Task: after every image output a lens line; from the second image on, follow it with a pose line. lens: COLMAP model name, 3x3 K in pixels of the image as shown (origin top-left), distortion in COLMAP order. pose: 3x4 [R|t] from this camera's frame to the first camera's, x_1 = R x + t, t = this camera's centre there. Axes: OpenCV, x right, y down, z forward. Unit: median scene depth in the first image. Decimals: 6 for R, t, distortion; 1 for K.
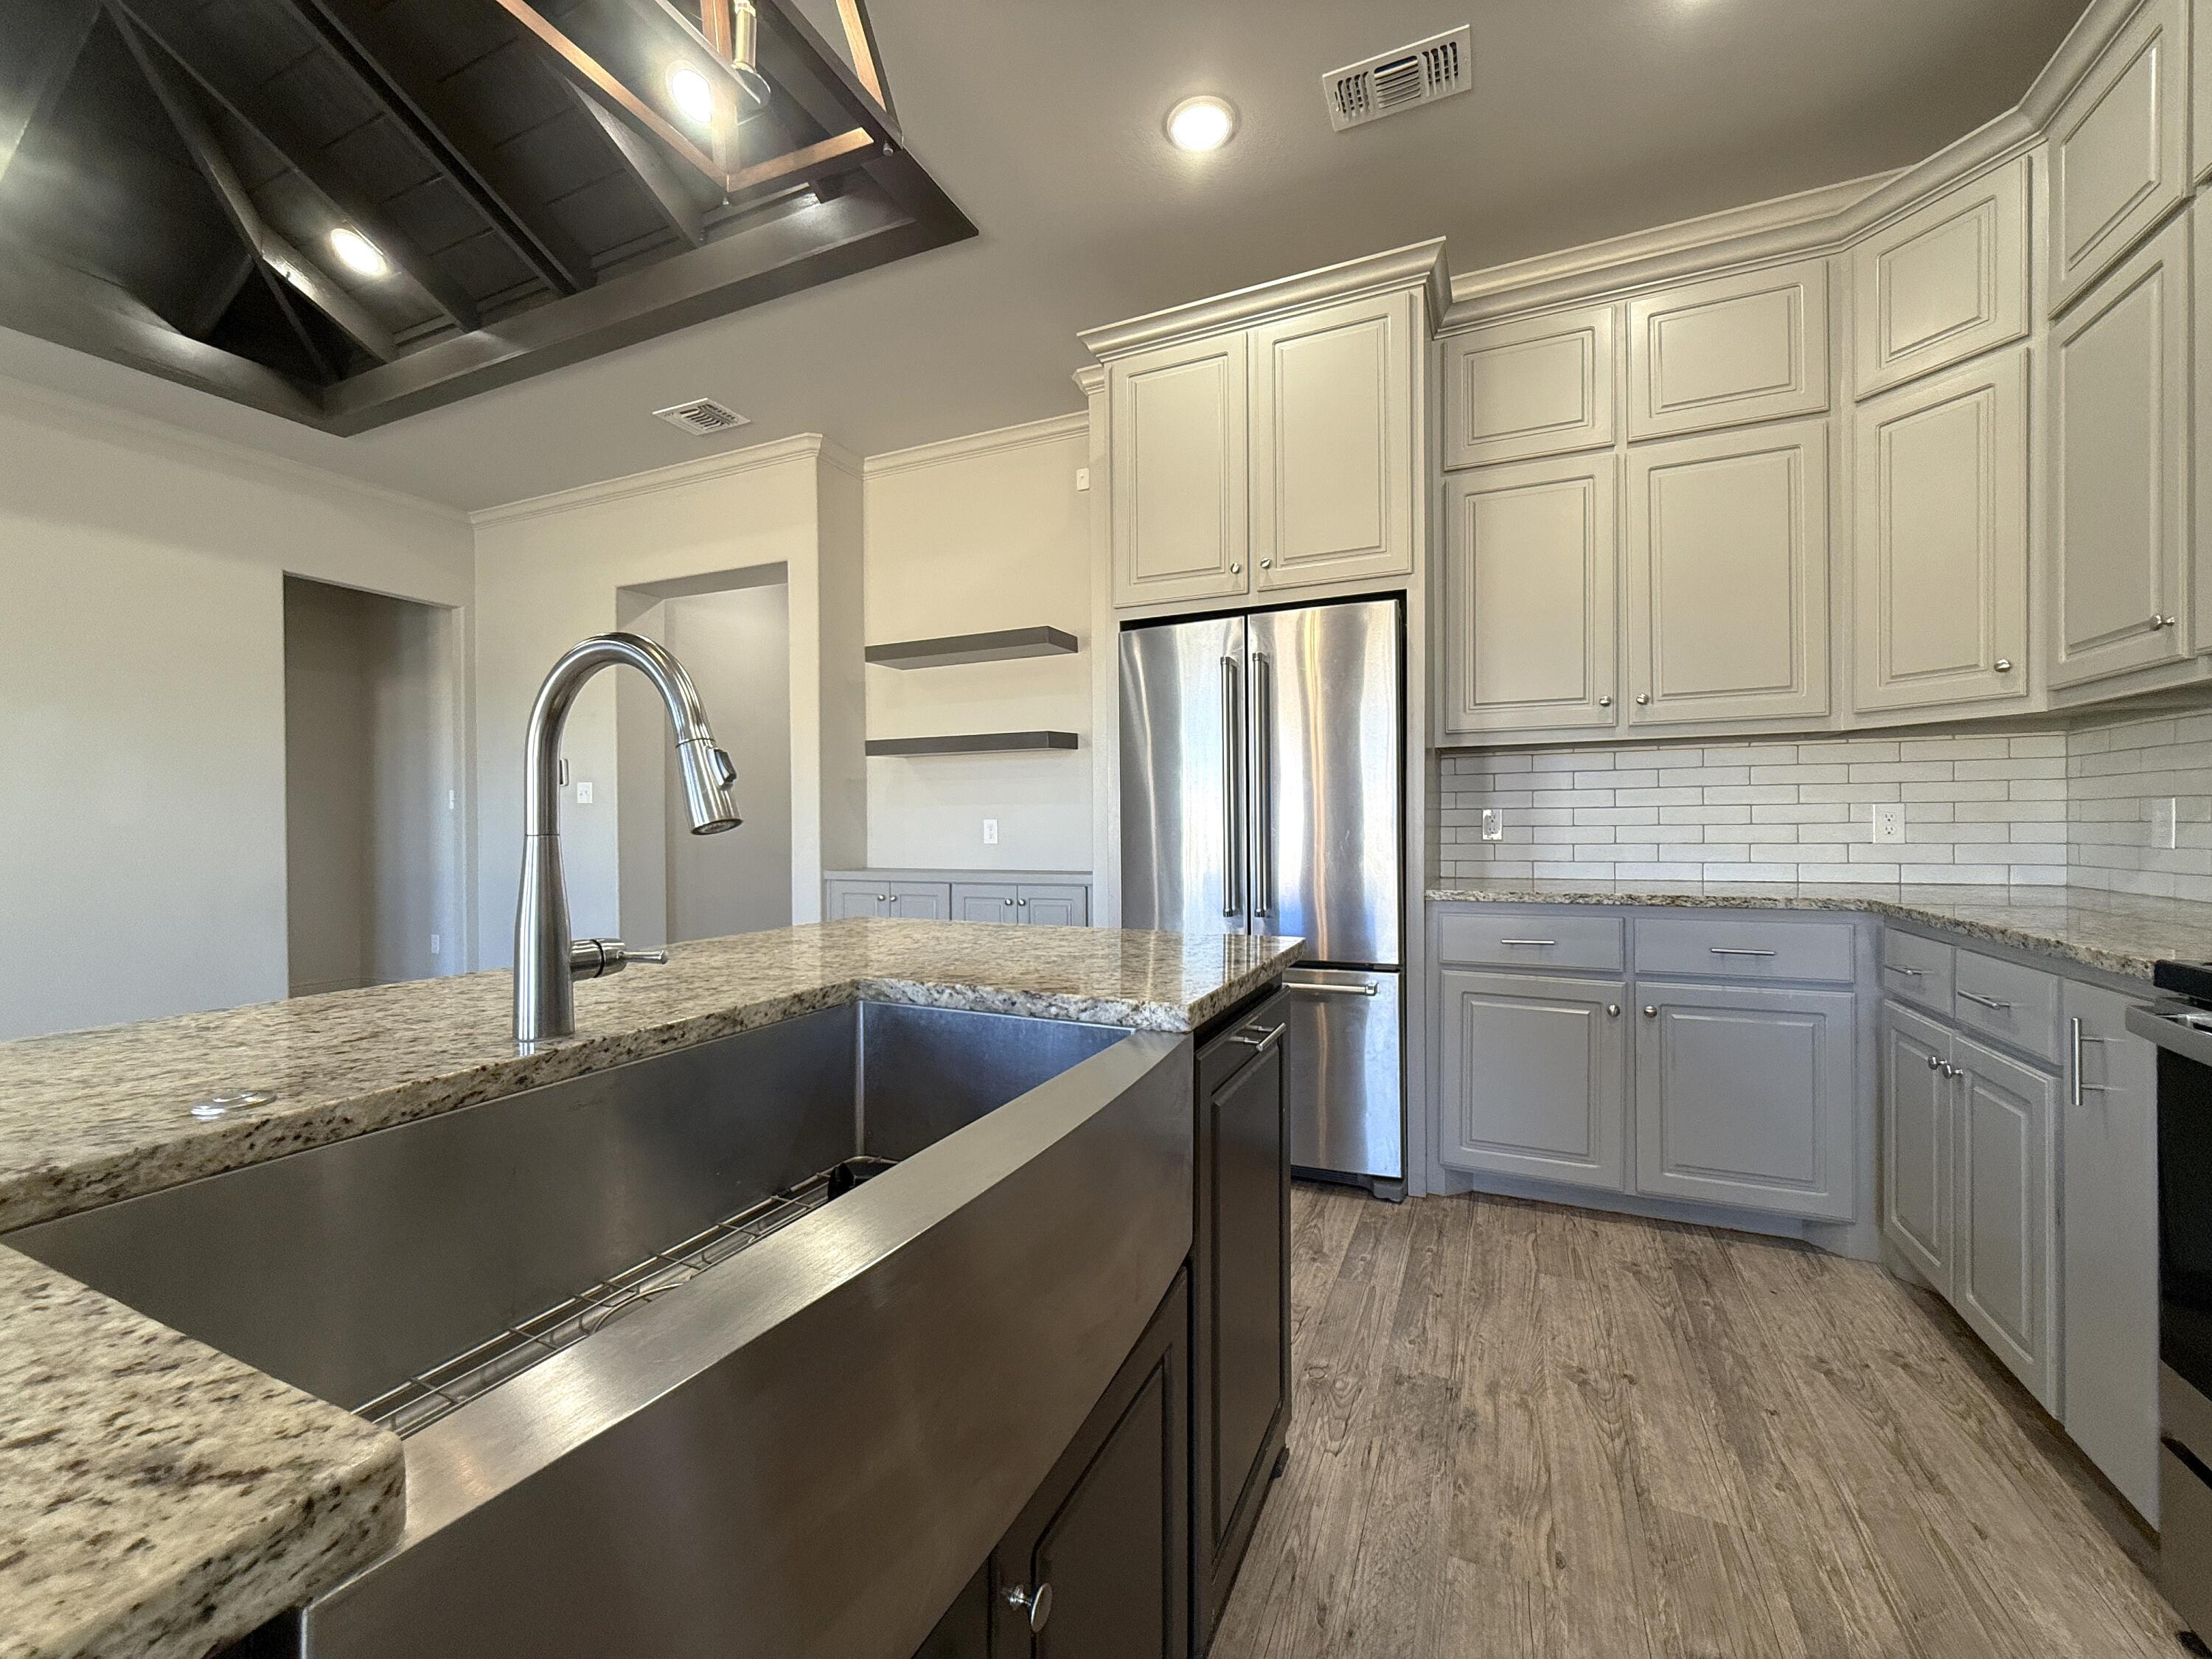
lens RADIAL K [[886.0, 0, 1103.7], [0, 886.0, 834.7], [0, 0, 1]] dist [-0.003546, 0.000830]
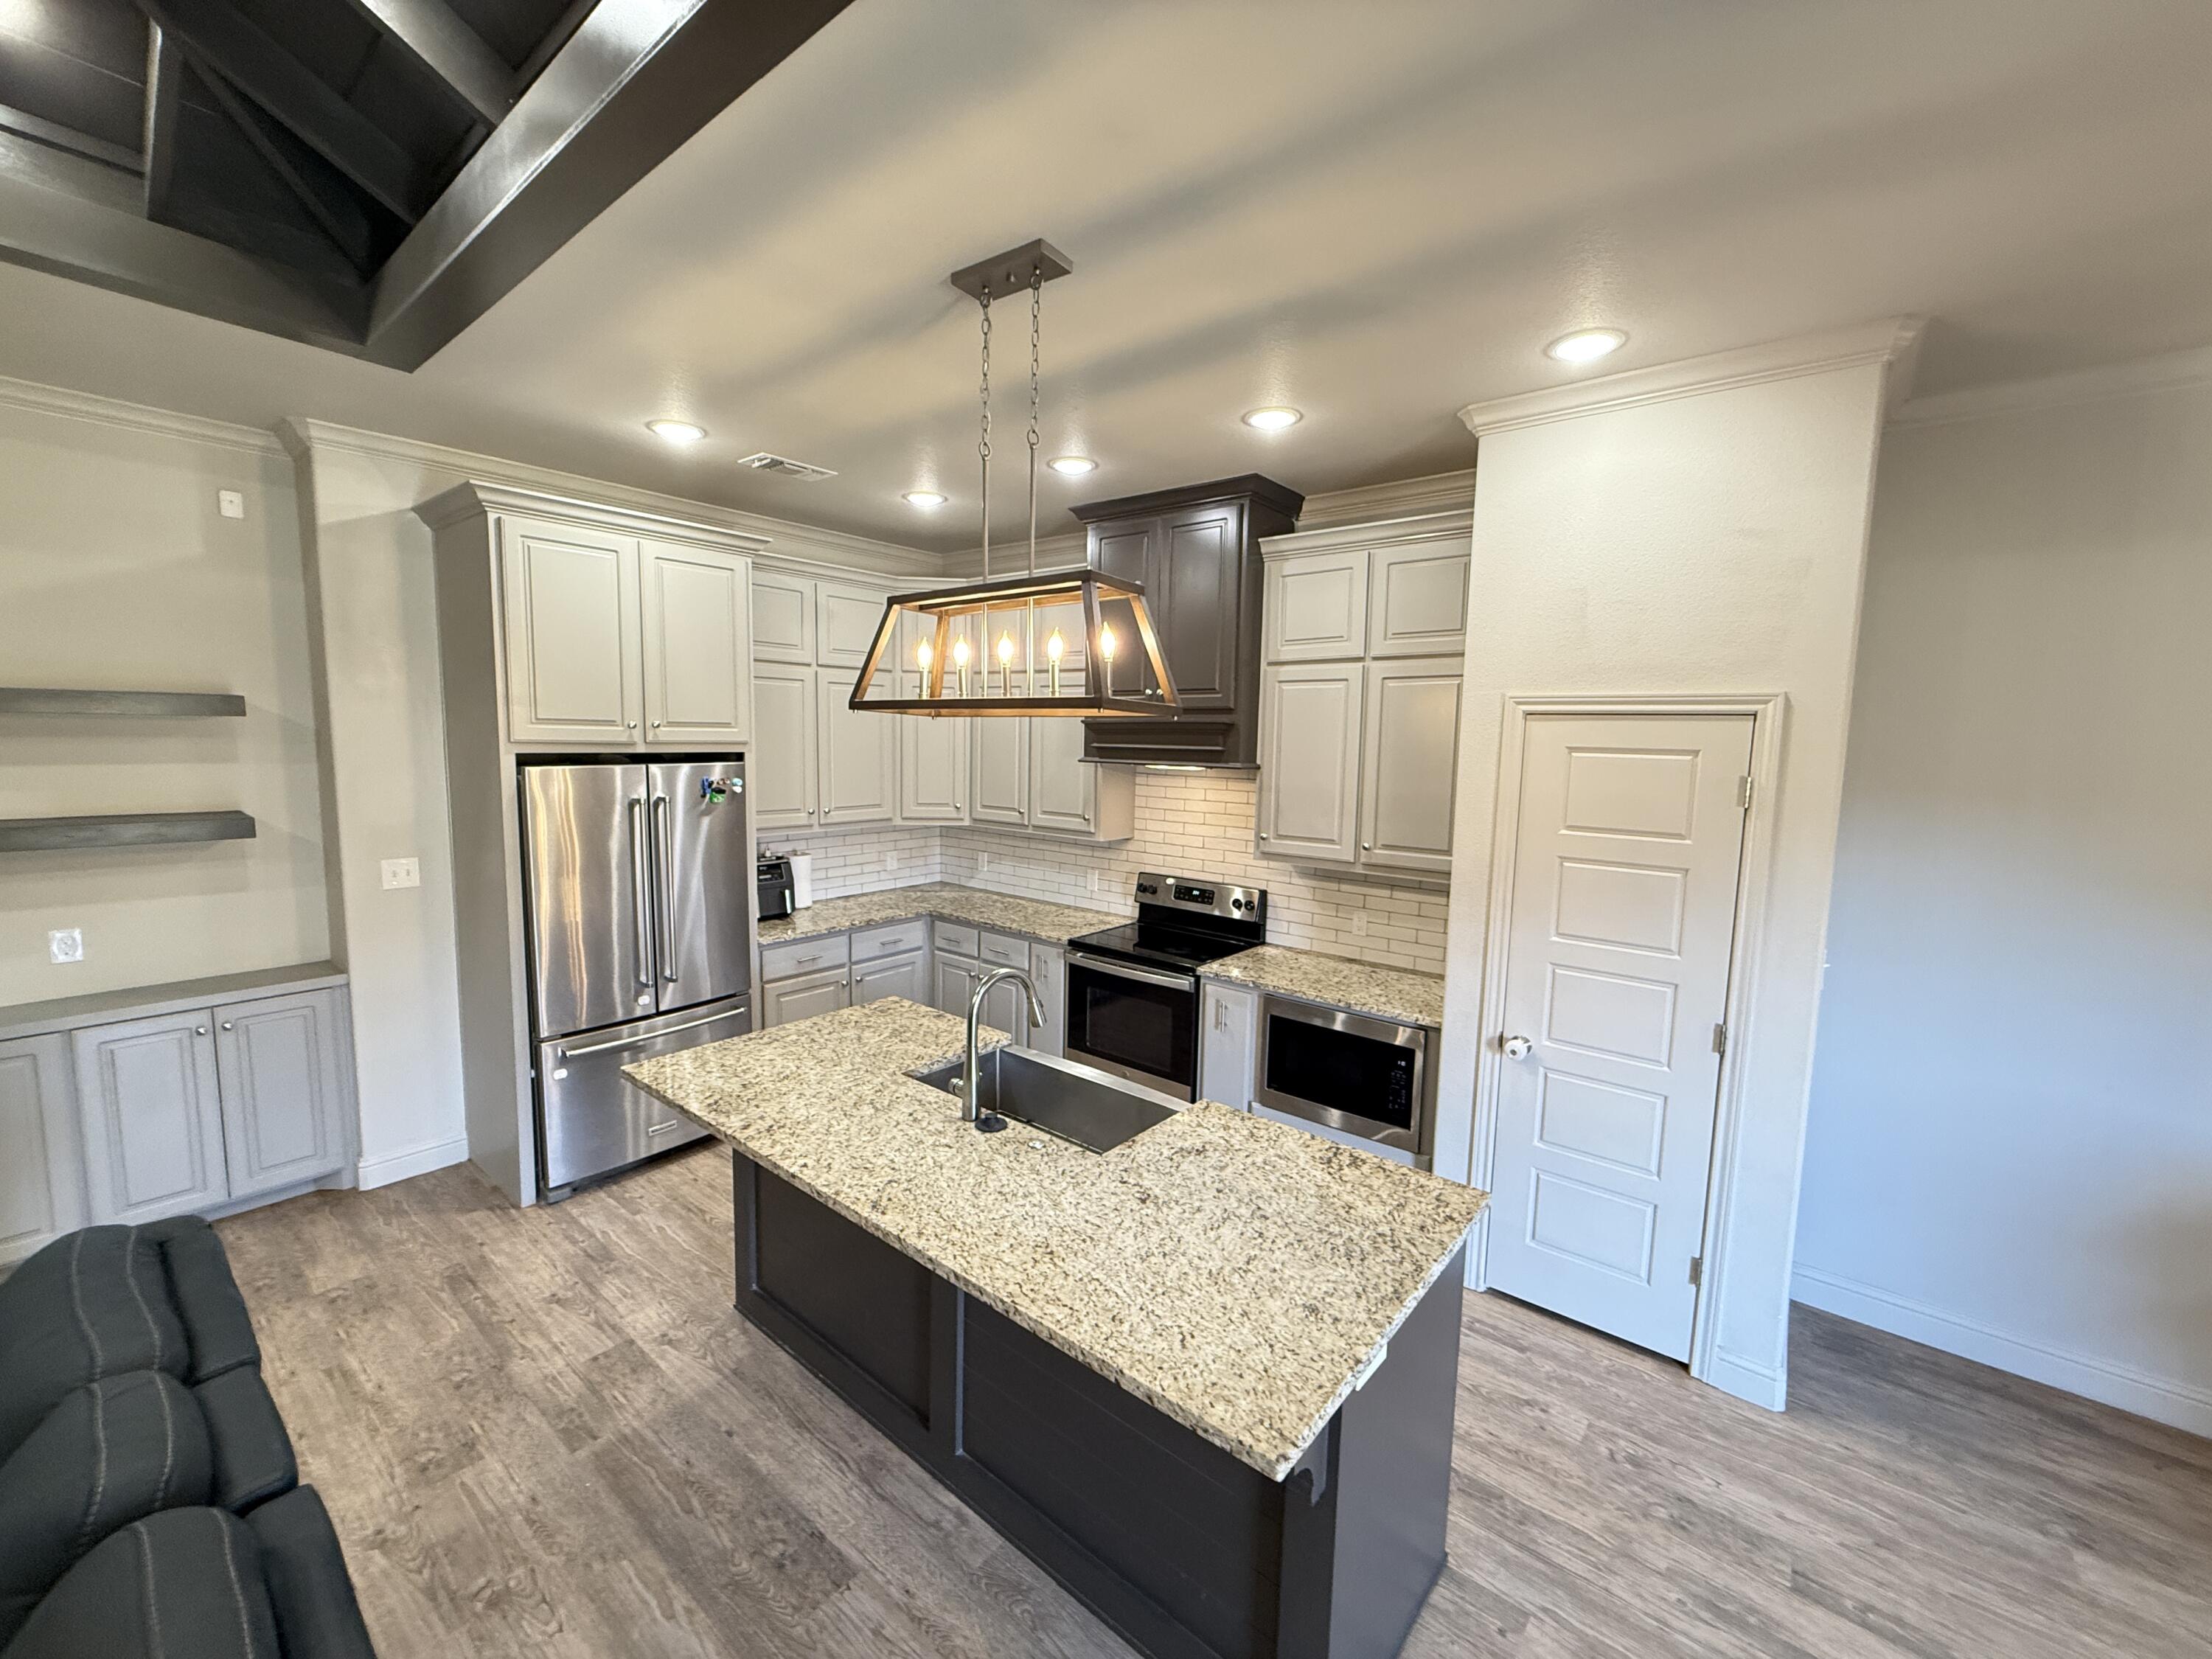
lens RADIAL K [[896.8, 0, 1106.0], [0, 896.8, 827.7], [0, 0, 1]] dist [-0.000188, 0.000743]
pose [[0.251450, -0.092287, 0.963460, -1.100067], [-0.013805, 0.995001, 0.098911, -0.330833], [-0.967772, -0.038172, 0.248919, -0.014462]]
